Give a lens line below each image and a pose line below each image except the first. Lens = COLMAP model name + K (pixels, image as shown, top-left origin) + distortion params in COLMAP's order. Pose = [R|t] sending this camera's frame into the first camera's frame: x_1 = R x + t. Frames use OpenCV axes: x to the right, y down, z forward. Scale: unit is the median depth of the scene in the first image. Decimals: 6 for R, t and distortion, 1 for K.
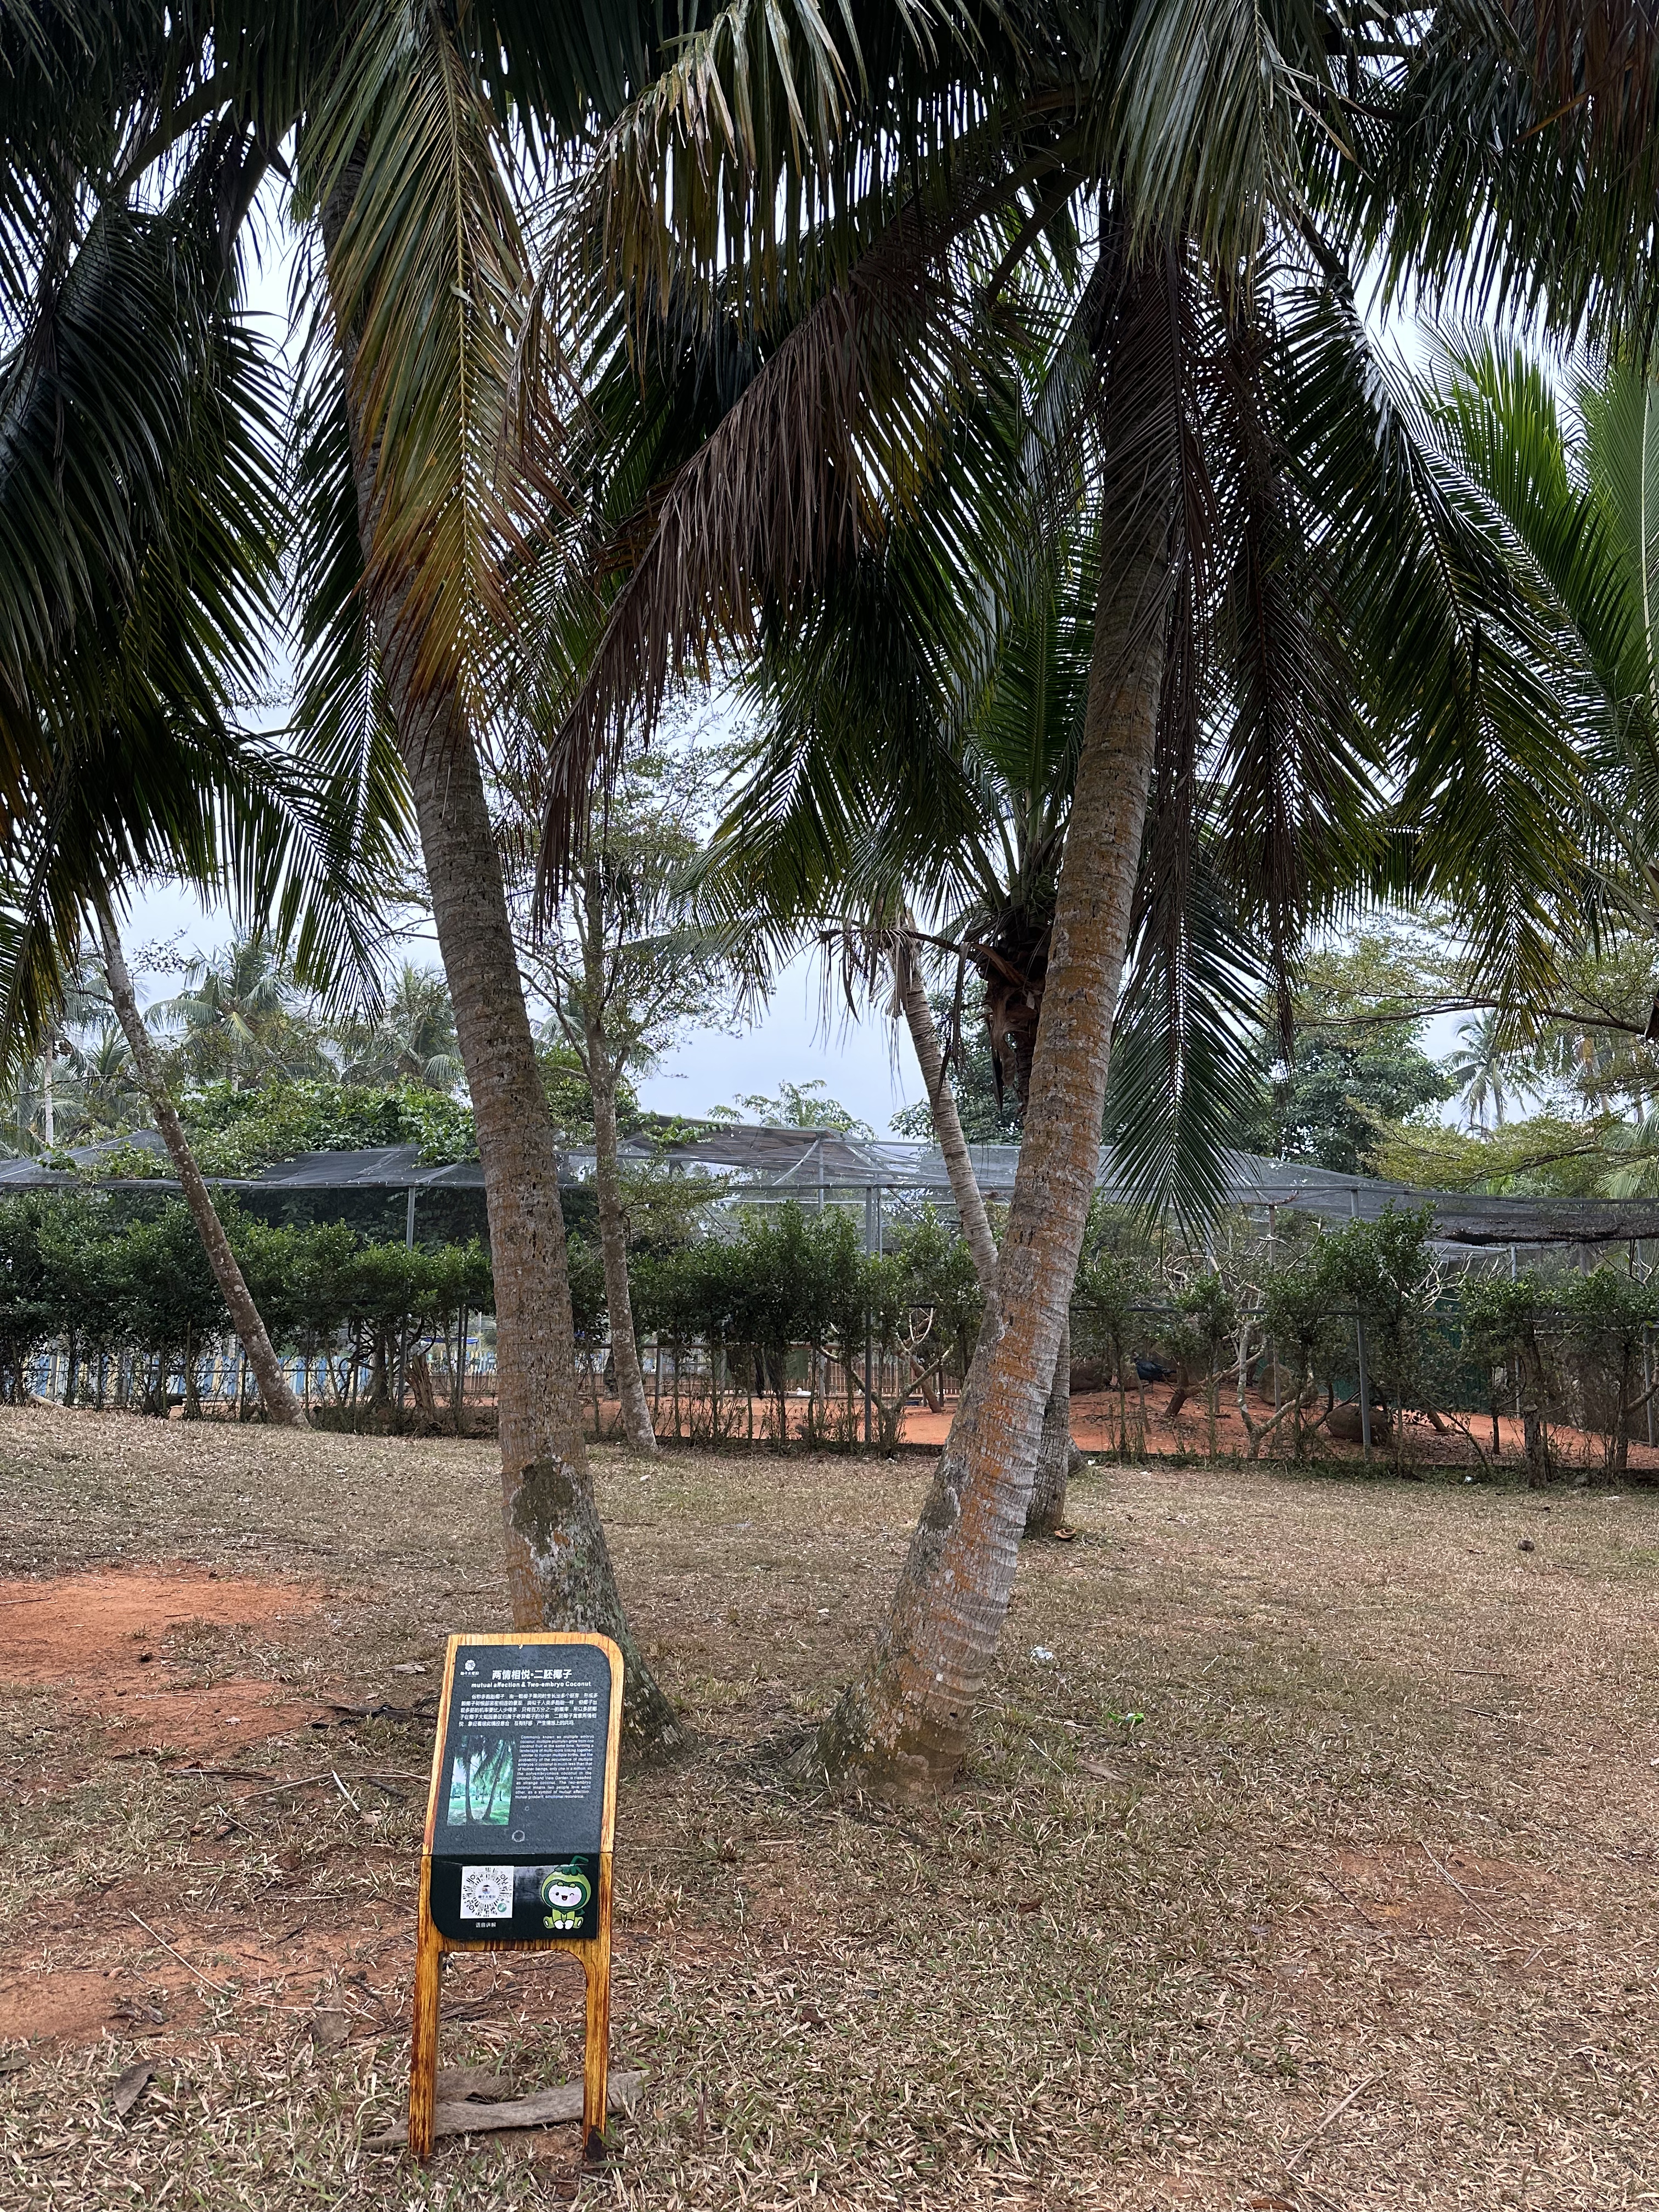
lens RADIAL K [[1537.0, 0, 833.1], [0, 1537.0, 1100.8], [0, 0, 1]] dist [0.000962, -0.001752]
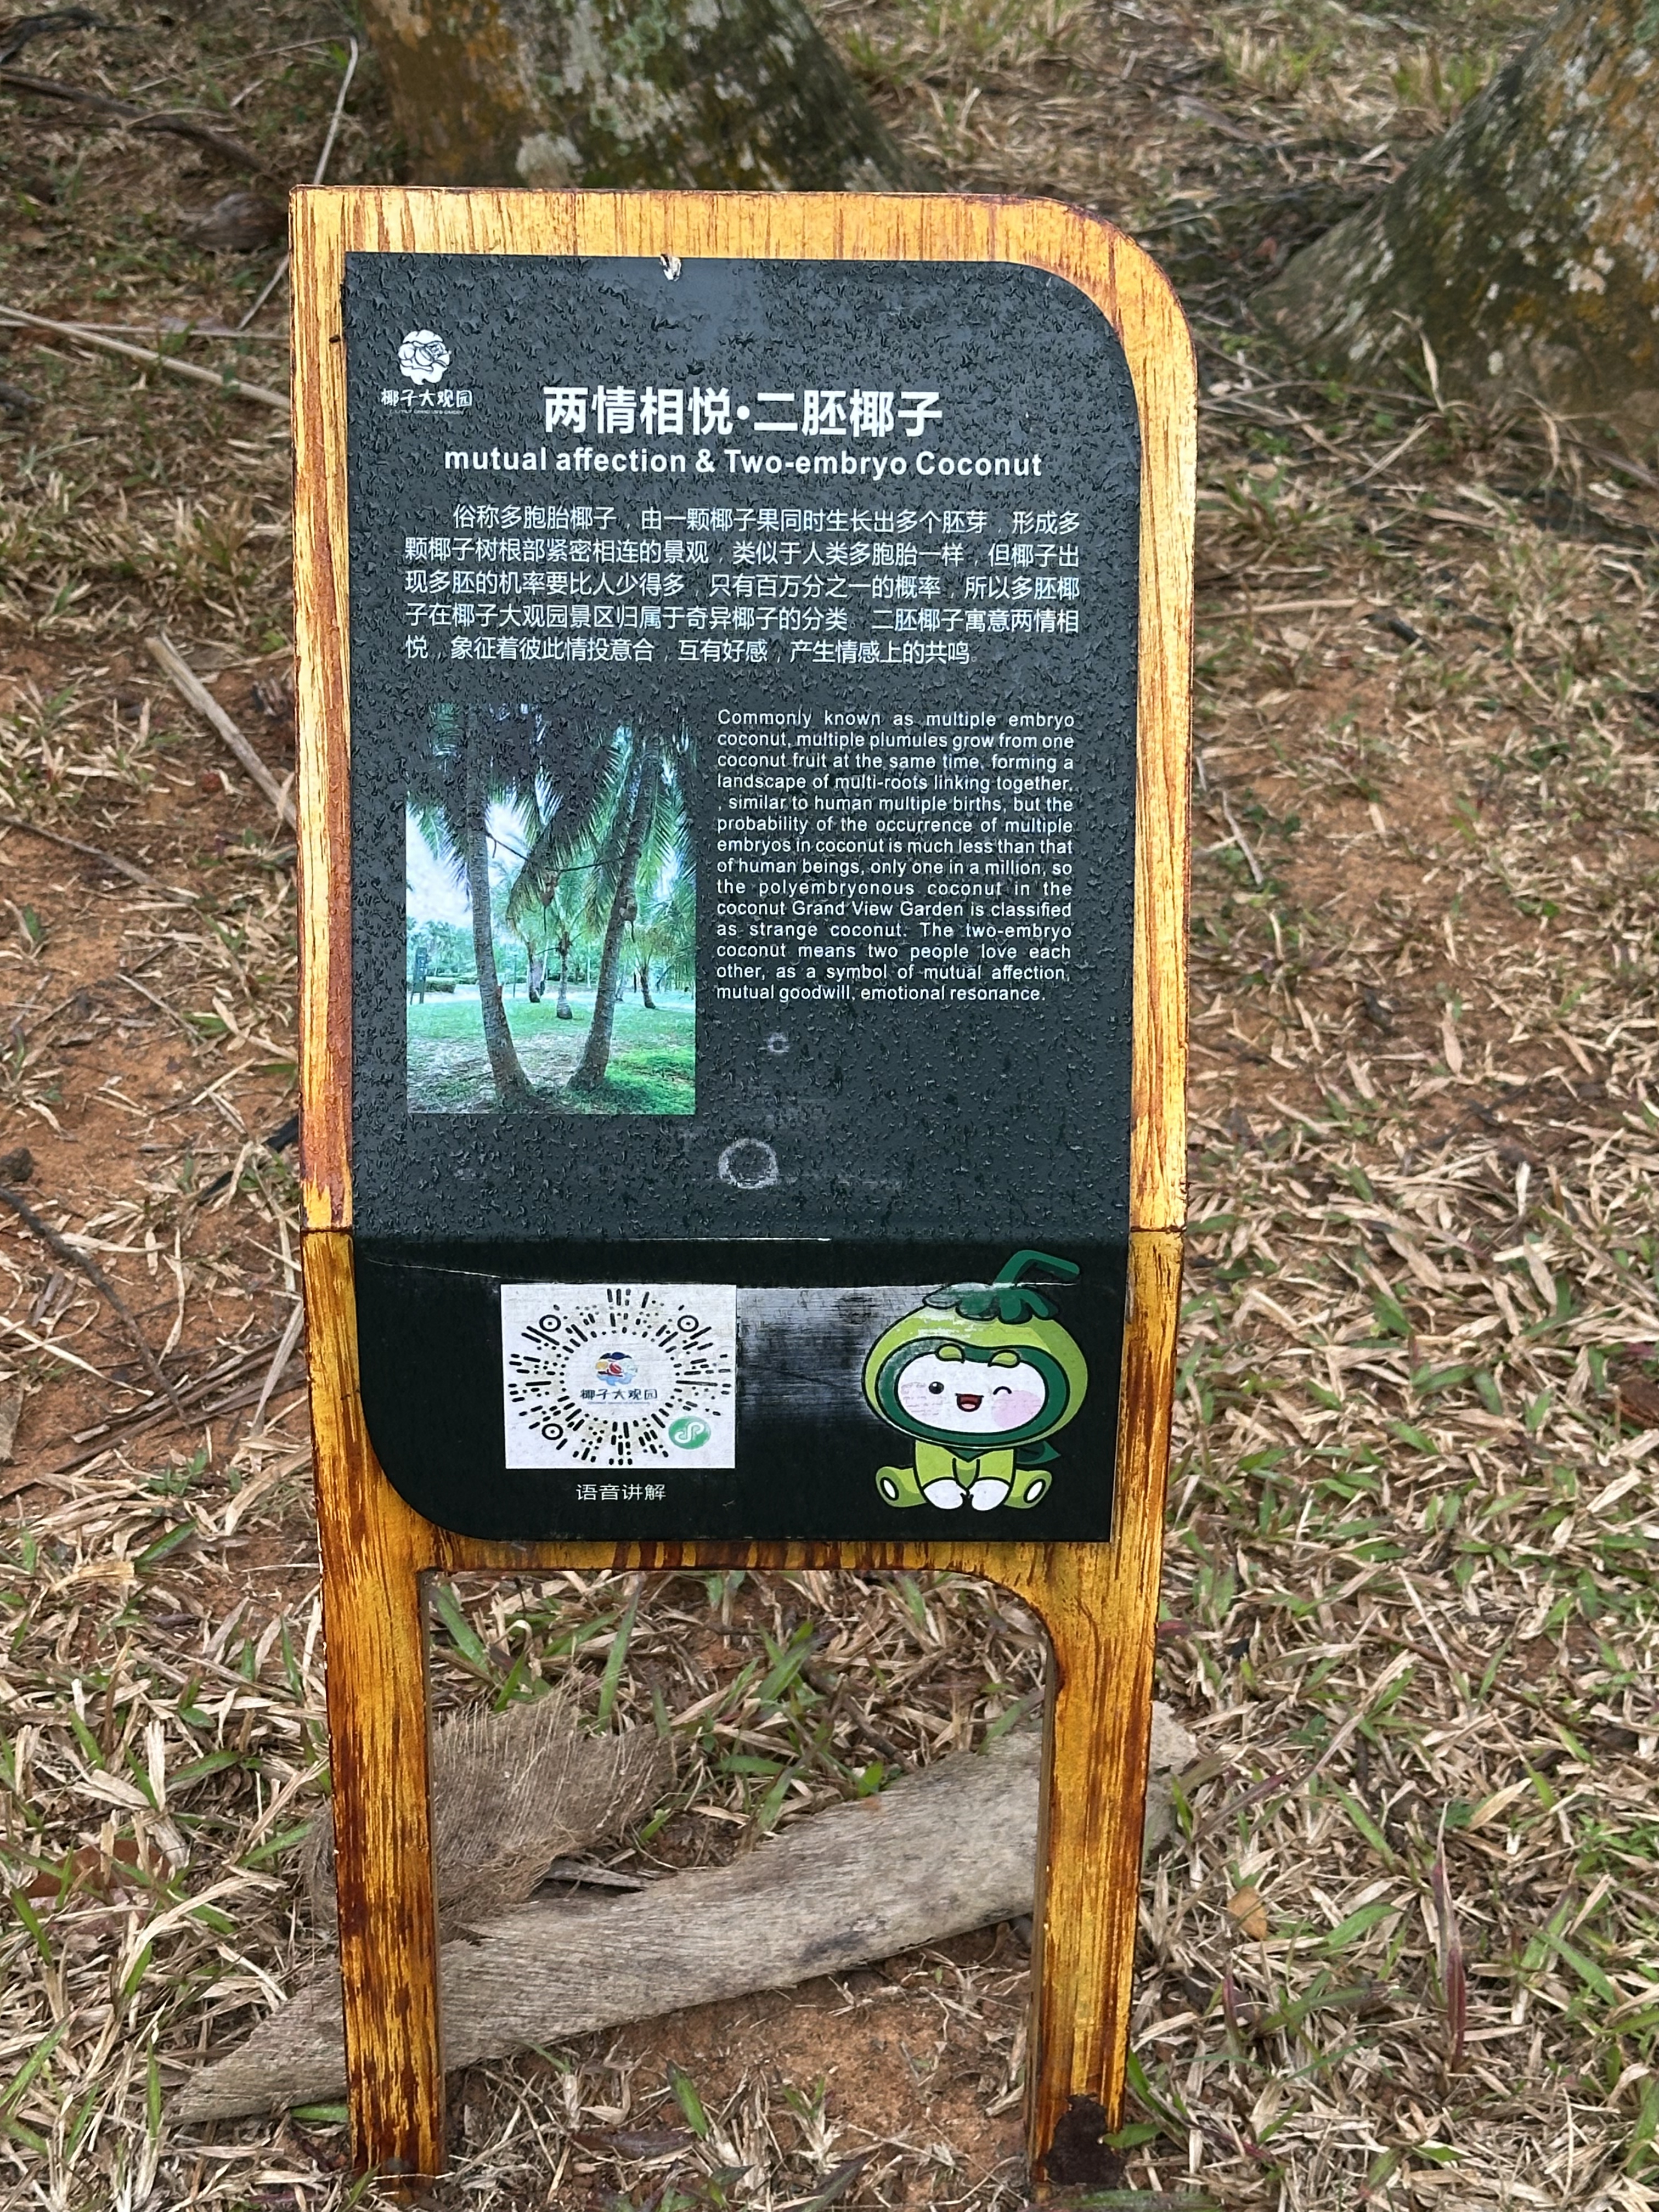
lens RADIAL K [[3829.9, 0, 818.1], [0, 3829.9, 1087.1], [0, 0, 1]] dist [0.083101, 0.000000]
pose [[0.999381, 0.027937, -0.021402, -0.181807], [-0.007895, 0.770605, 0.637264, 0.130954], [0.034296, -0.636700, 0.770348, 0.591745]]
